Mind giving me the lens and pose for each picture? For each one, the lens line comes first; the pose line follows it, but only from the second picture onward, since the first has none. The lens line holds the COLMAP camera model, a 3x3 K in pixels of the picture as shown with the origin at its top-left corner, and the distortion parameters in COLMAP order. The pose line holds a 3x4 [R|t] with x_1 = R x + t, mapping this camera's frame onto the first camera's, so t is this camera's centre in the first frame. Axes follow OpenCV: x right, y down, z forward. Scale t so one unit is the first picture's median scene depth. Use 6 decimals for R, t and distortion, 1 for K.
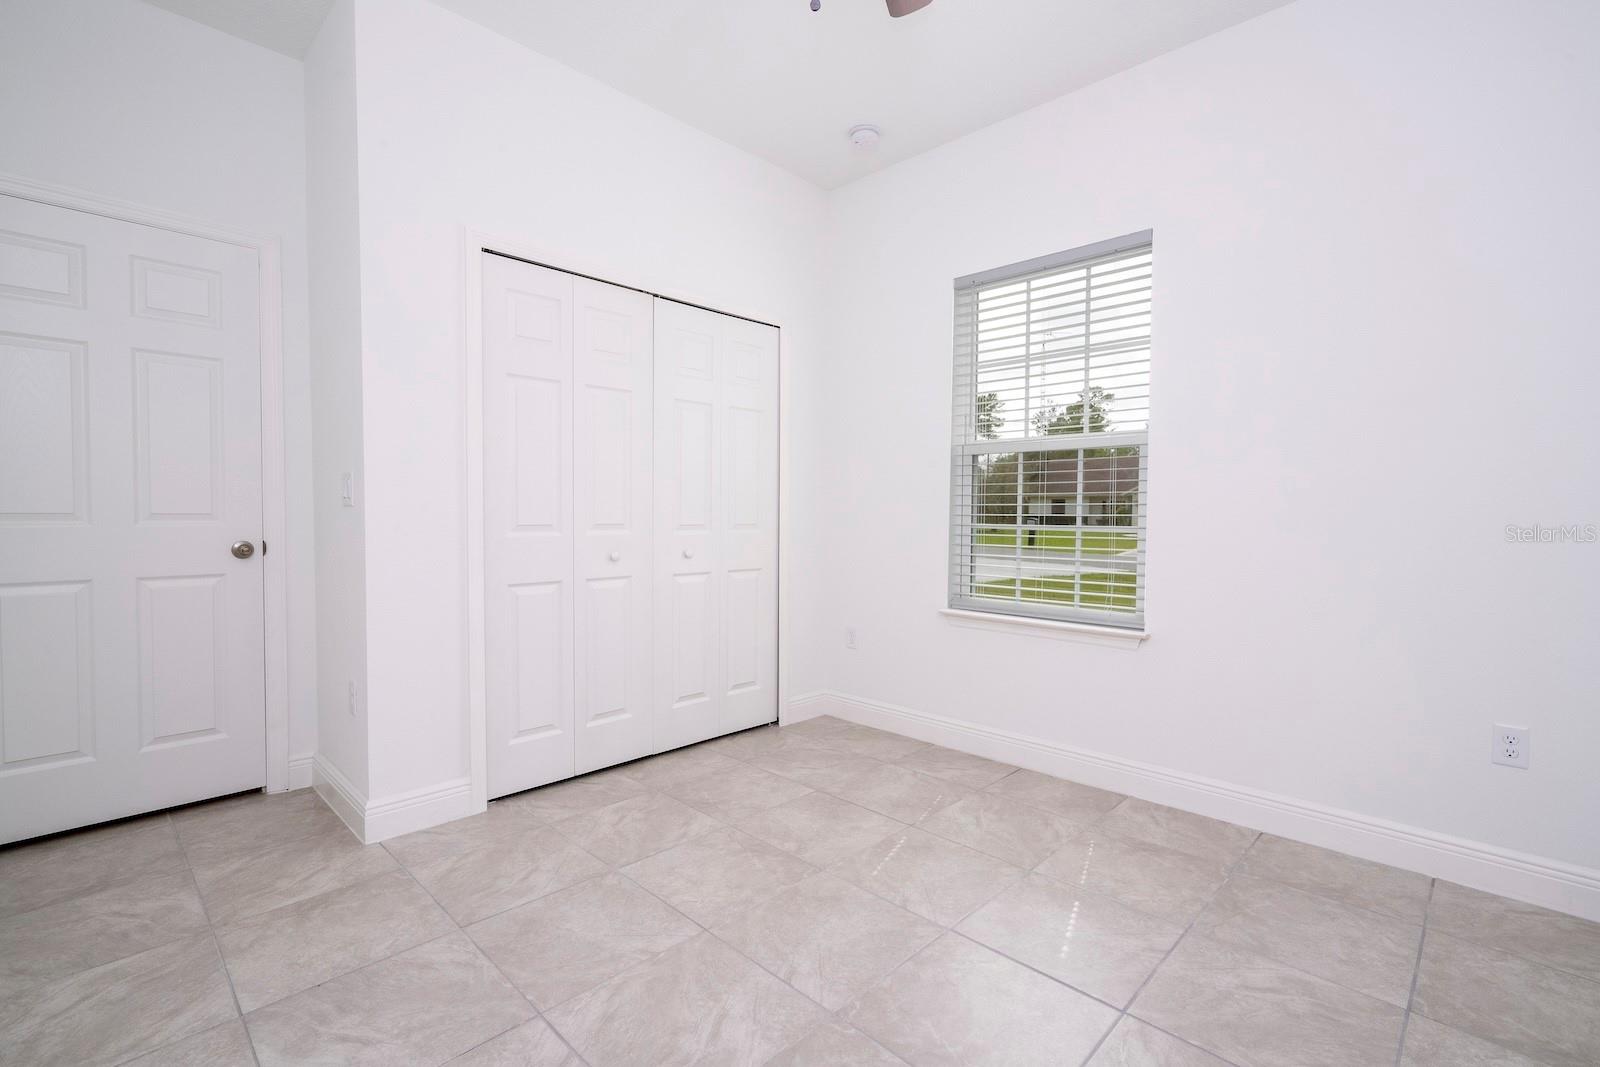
lens RADIAL K [[722.5, 0, 812.0], [0, 722.5, 533.3], [0, 0, 1]] dist [-0.000129, 0.001031]
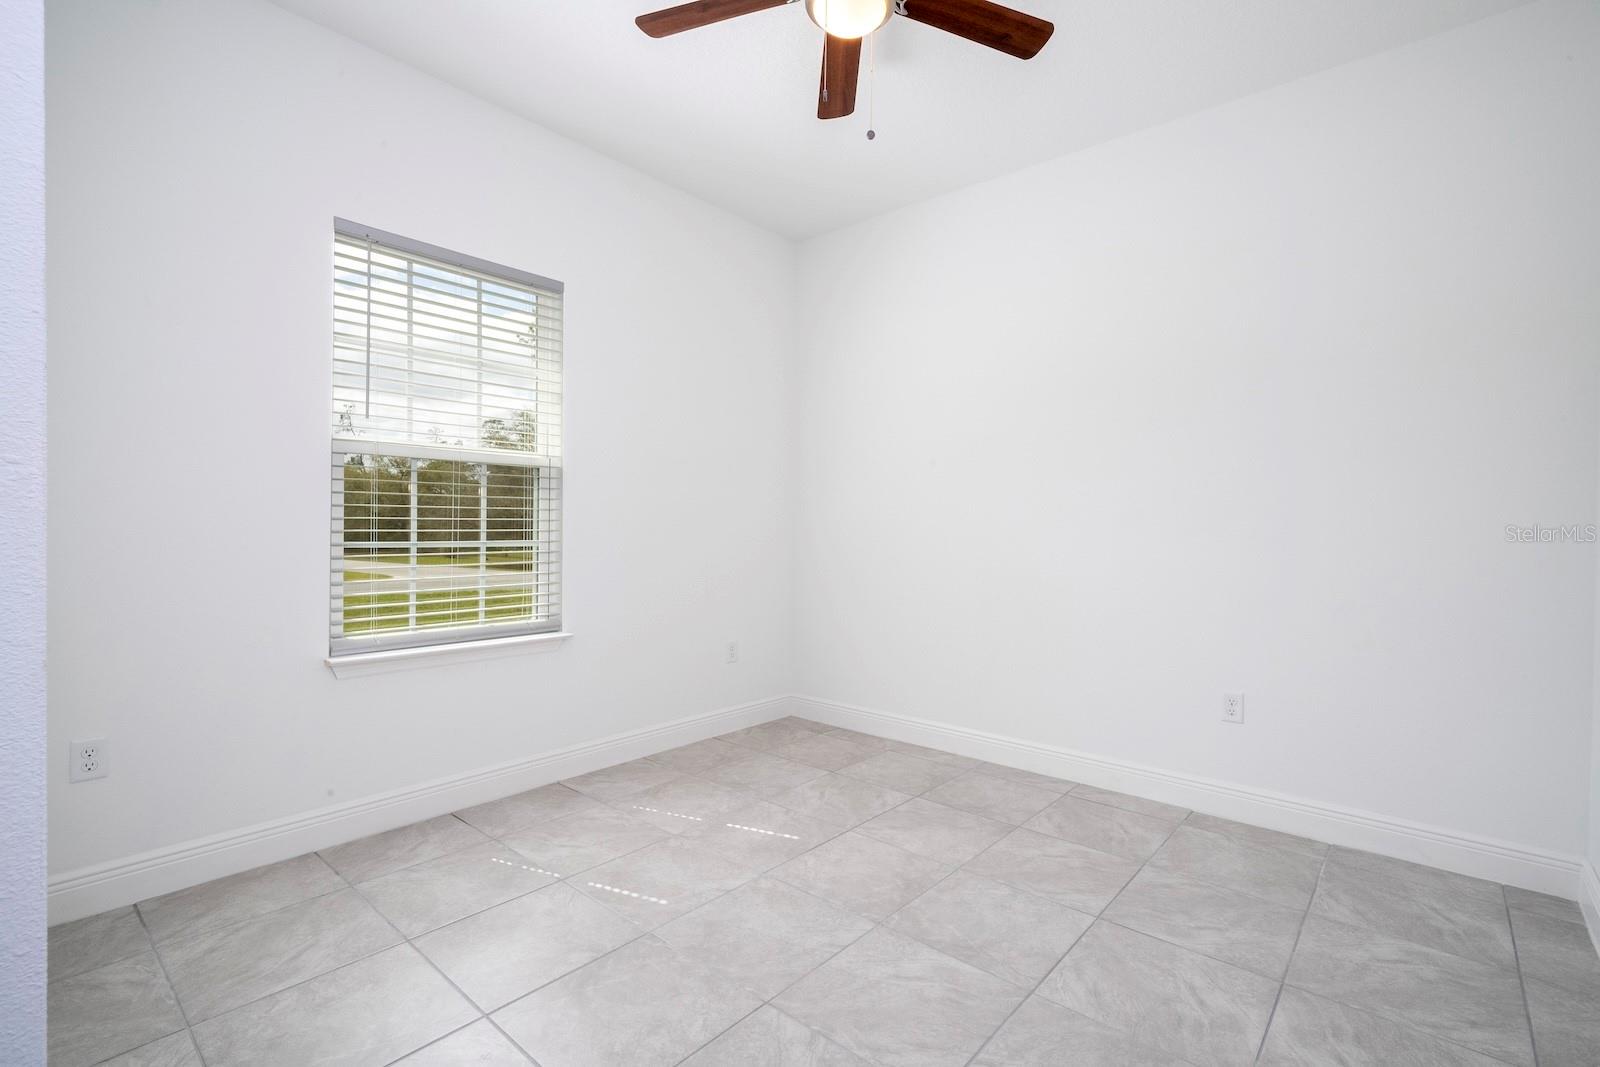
lens RADIAL K [[737.1, 0, 800.0], [0, 737.1, 533.5], [0, 0, 1]] dist [-0.002445, -0.000491]
pose [[-0.044875, -0.014371, 0.998889, -0.710939], [0.027330, 0.999505, 0.015608, -0.026513], [-0.998619, 0.028000, -0.044460, 0.671126]]
